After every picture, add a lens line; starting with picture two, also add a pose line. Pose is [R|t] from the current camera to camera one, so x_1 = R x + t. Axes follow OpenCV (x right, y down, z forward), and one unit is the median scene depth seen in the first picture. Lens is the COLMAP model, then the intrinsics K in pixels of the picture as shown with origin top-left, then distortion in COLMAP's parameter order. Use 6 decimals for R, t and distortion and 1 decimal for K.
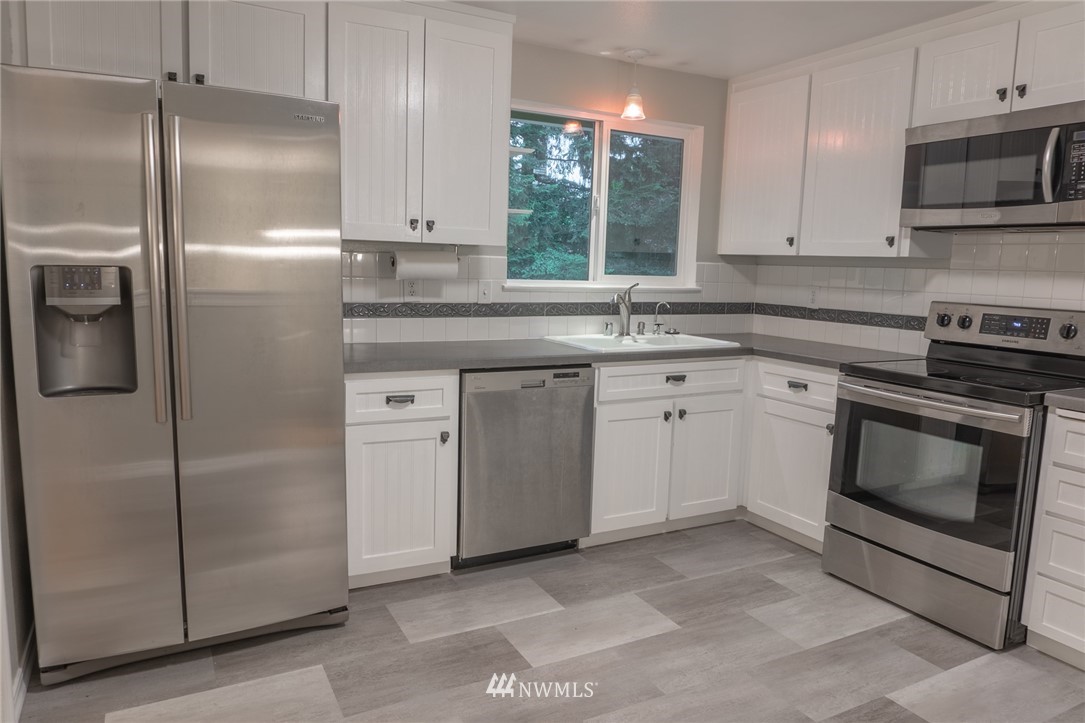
lens RADIAL K [[730.0, 0, 546.3], [0, 730.0, 364.7], [0, 0, 1]] dist [-0.012848, -0.011428]
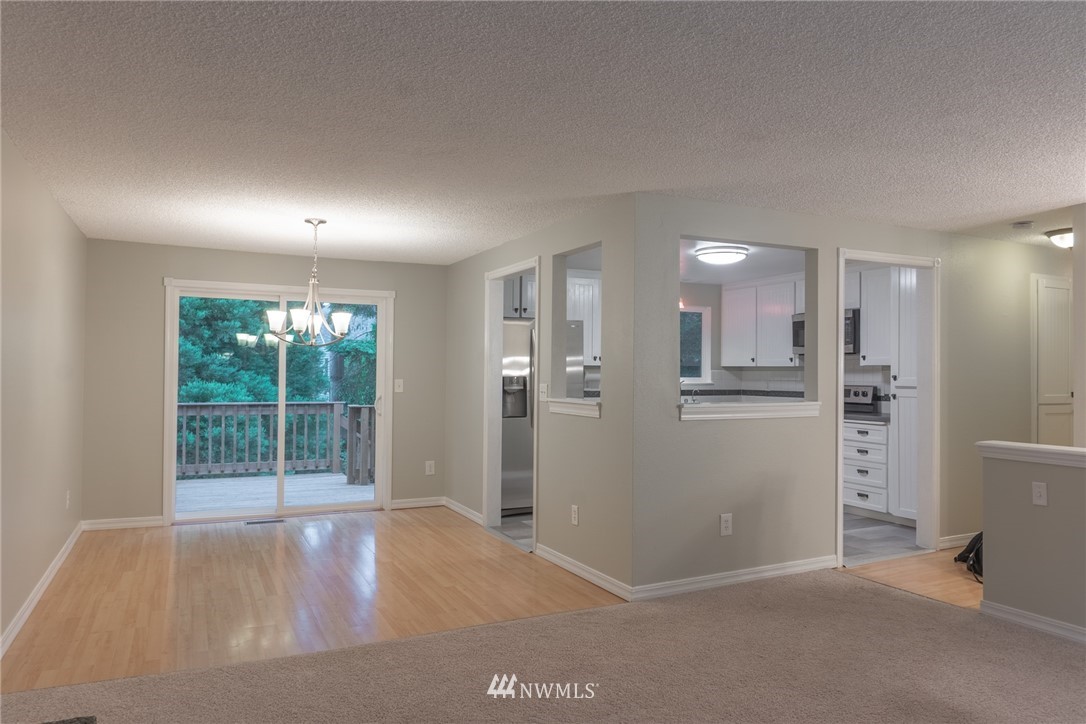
lens RADIAL K [[730.7, 0, 541.0], [0, 730.7, 363.0], [0, 0, 1]] dist [-0.012848, -0.011428]
pose [[0.998591, -0.025418, -0.046573, -0.233607], [0.018011, 0.988054, -0.153052, 0.191773], [0.049906, 0.151997, 0.987120, -1.400433]]
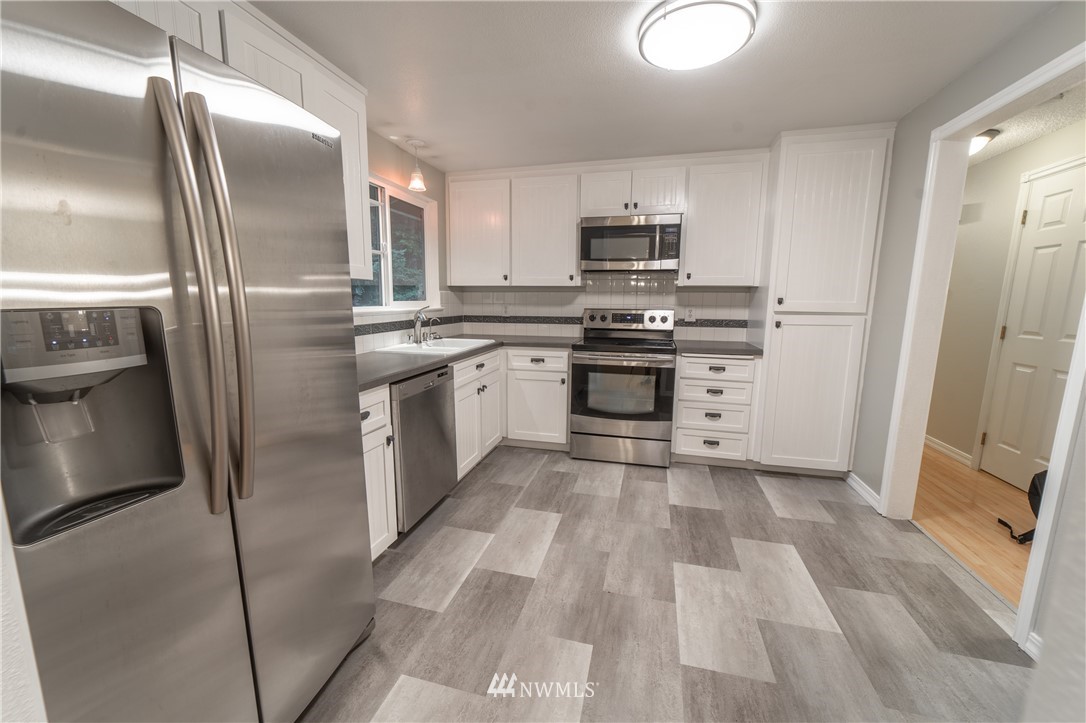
lens RADIAL K [[423.1, 0, 539.2], [0, 423.1, 365.0], [0, 0, 1]] dist [-0.012177, 0.000974]
pose [[0.685581, -0.139810, 0.714445, -0.400337], [0.114552, 0.989878, 0.083785, -0.047582], [-0.718927, 0.024399, 0.694657, 0.304599]]
